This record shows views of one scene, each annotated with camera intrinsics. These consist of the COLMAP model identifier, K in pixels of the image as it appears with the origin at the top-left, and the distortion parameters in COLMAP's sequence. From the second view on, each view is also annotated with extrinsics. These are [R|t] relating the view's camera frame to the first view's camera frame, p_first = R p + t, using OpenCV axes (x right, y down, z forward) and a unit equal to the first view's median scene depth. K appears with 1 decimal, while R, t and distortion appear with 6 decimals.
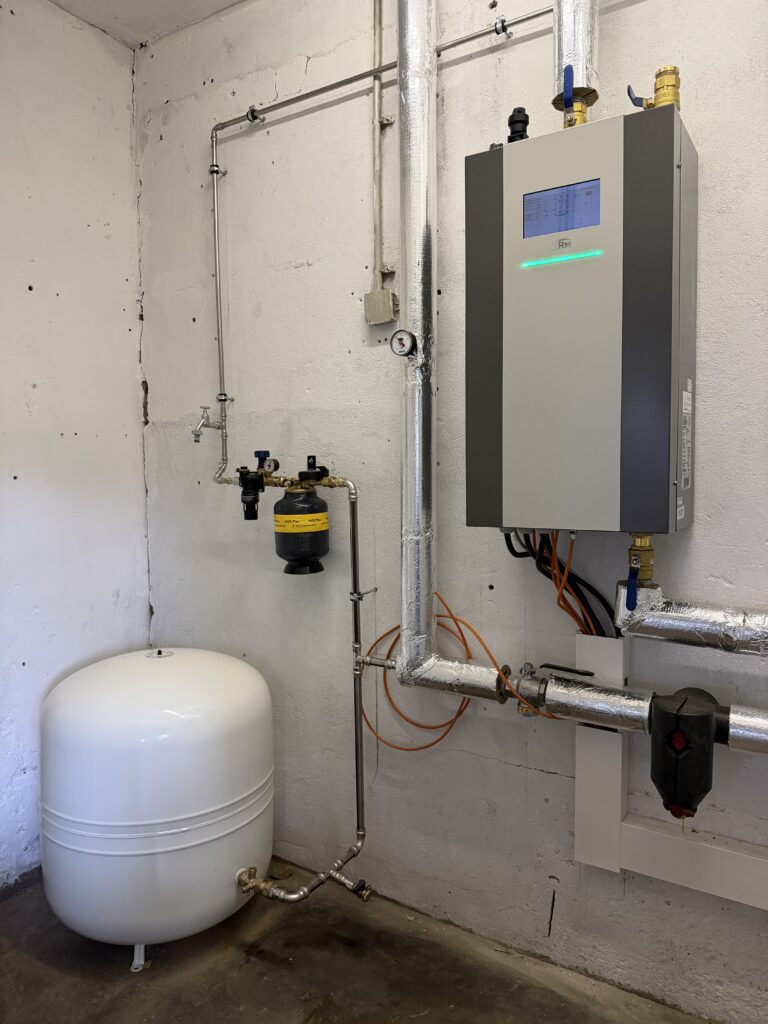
lens RADIAL K [[725.3, 0, 384.0], [0, 725.3, 512.0], [0, 0, 1]] dist [-0.010262, -0.008829]
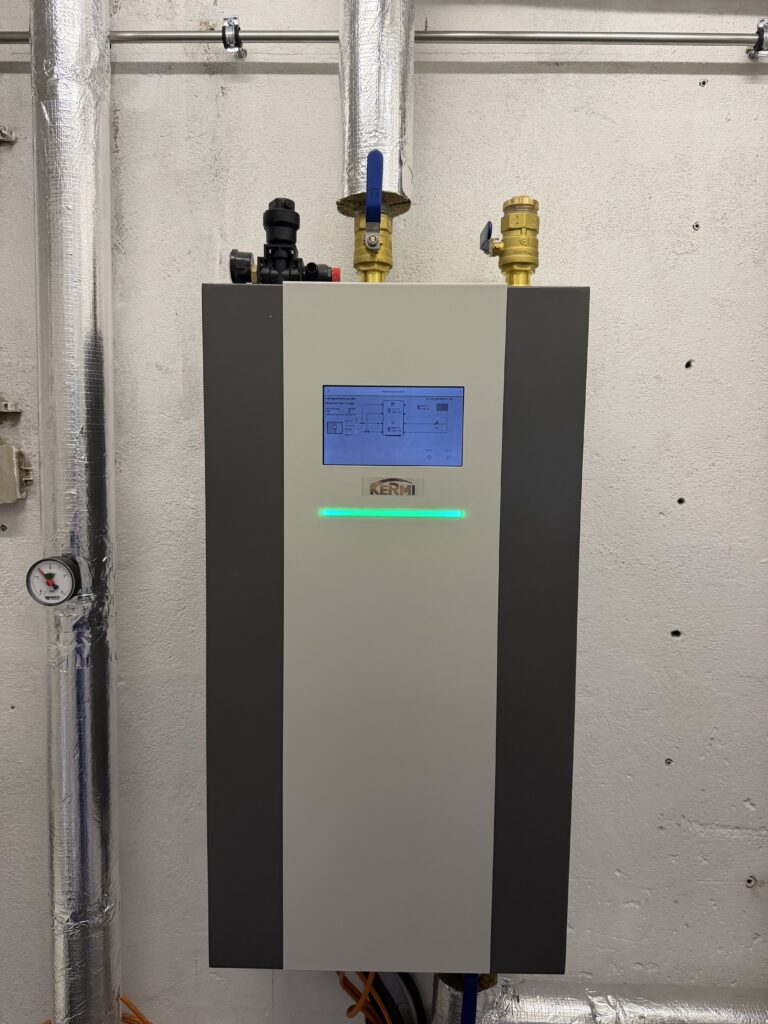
lens RADIAL K [[725.3, 0, 384.0], [0, 725.3, 512.0], [0, 0, 1]] dist [-0.010262, -0.008829]
pose [[0.852166, -0.021511, 0.522830, -0.044973], [0.012674, 0.999710, 0.020473, -0.301965], [-0.523119, -0.010820, 0.852191, 0.438892]]
